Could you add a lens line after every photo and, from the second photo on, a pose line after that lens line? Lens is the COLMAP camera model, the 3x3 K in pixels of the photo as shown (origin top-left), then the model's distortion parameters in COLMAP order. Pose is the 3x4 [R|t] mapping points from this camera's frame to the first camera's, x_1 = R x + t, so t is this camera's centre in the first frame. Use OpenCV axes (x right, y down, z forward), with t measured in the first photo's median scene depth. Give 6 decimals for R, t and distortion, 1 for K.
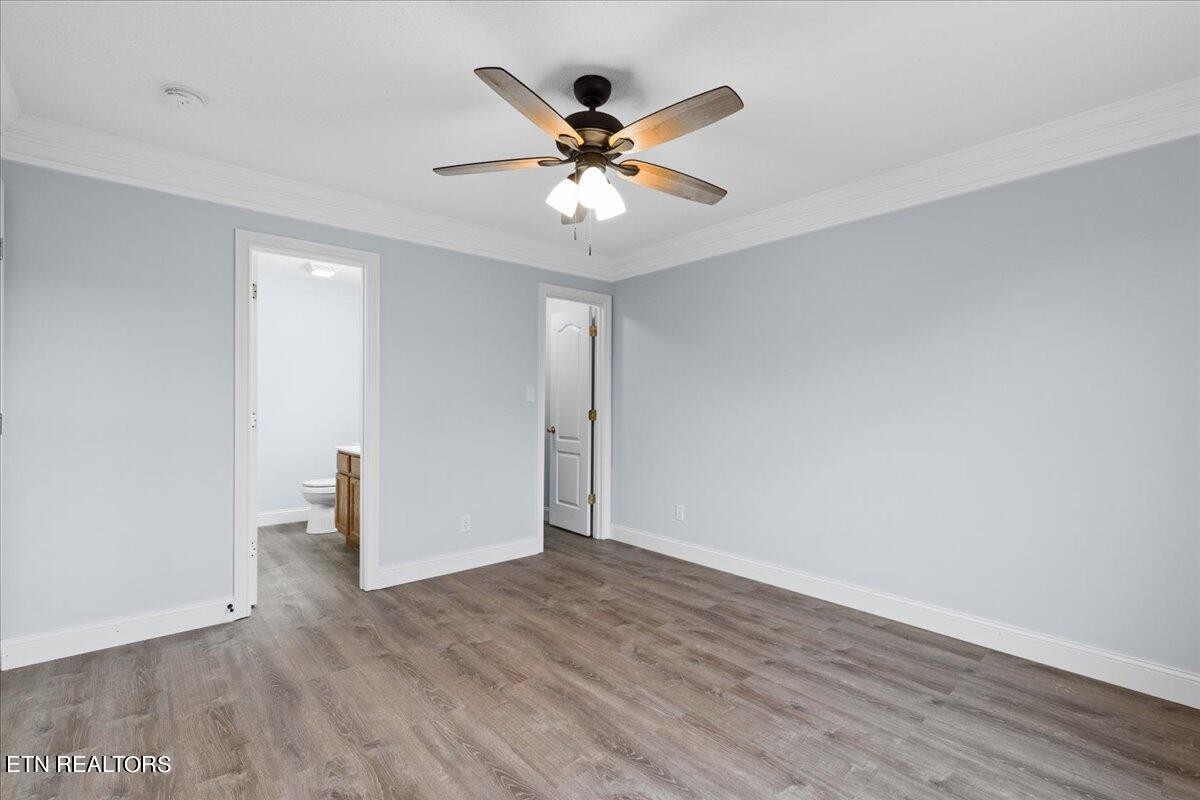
lens RADIAL K [[541.8, 0, 594.9], [0, 541.8, 399.0], [0, 0, 1]] dist [0.002924, 0.000350]
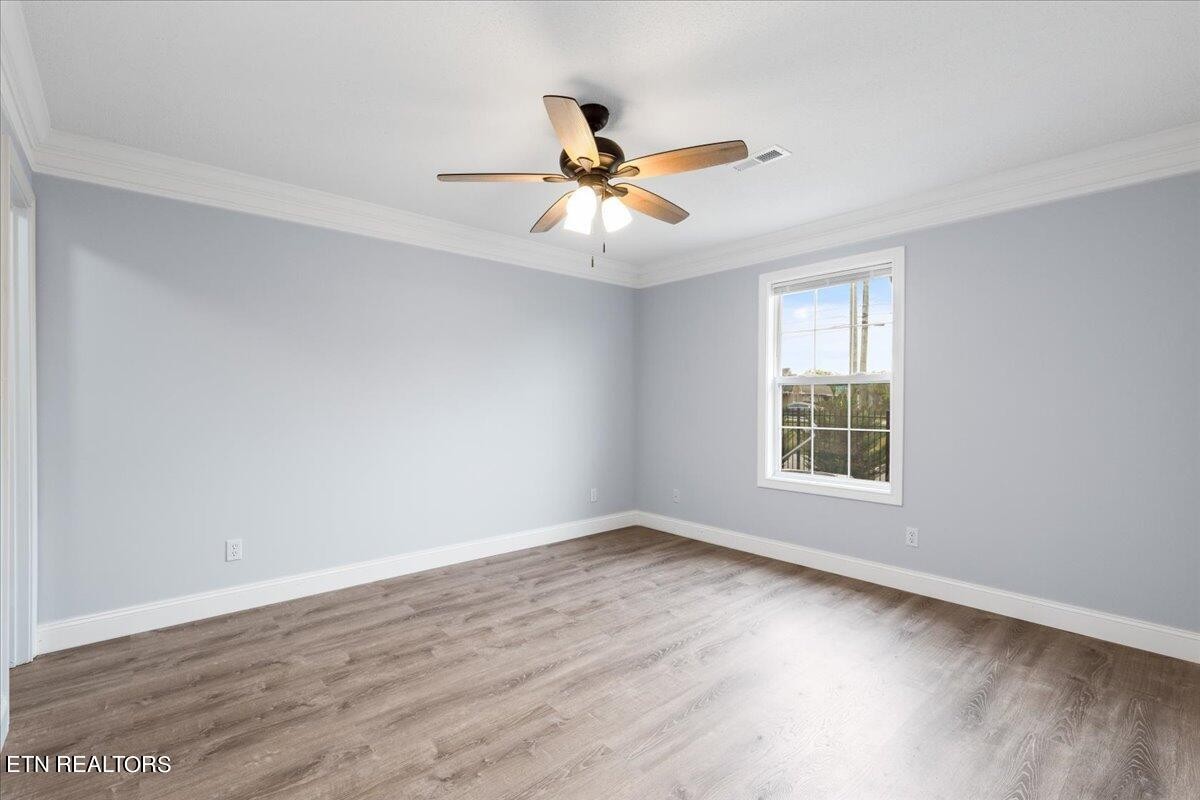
lens RADIAL K [[541.8, 0, 590.9], [0, 541.8, 395.5], [0, 0, 1]] dist [0.002924, 0.000350]
pose [[-0.008844, 0.003276, 0.999956, -0.911688], [-0.006221, 0.999975, -0.003331, 0.001826], [-0.999942, -0.006250, -0.008823, 0.824331]]
